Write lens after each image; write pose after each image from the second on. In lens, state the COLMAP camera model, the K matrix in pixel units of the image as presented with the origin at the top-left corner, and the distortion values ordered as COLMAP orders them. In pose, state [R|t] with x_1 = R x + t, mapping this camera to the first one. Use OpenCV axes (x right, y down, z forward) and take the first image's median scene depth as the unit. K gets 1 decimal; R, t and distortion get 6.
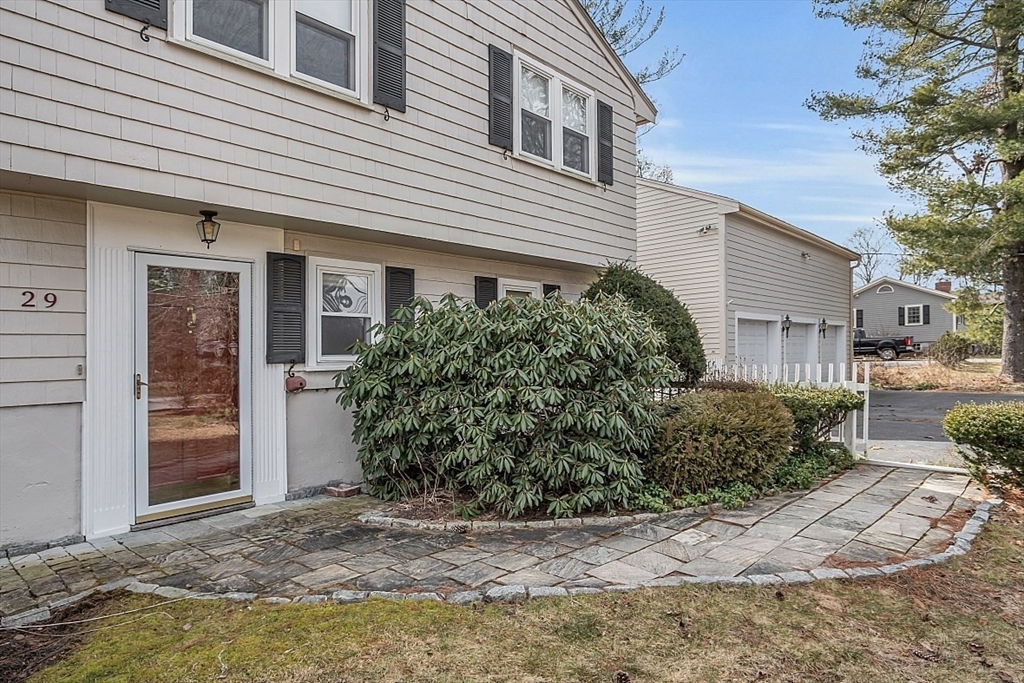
lens RADIAL K [[594.0, 0, 512.0], [0, 594.0, 341.5], [0, 0, 1]] dist [-0.001686, -0.000196]
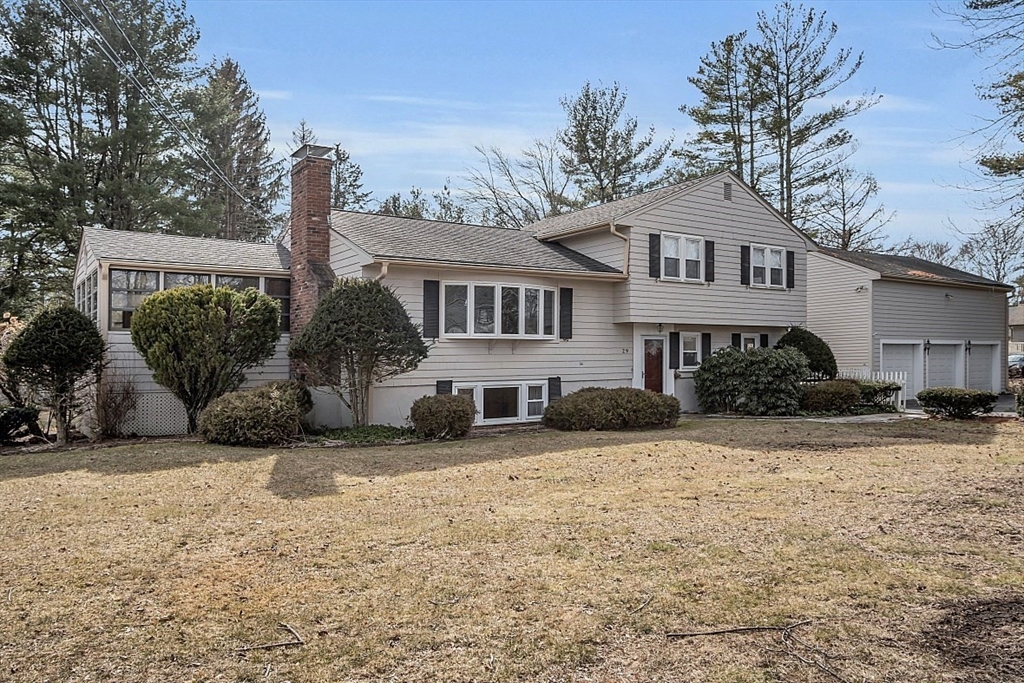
lens RADIAL K [[710.8, 0, 514.2], [0, 710.8, 344.6], [0, 0, 1]] dist [-0.003428, 0.002666]
pose [[0.972037, 0.006668, -0.234733, -0.313548], [-0.006155, 0.999977, 0.002915, -0.086189], [0.234747, -0.001389, 0.972056, -2.583648]]
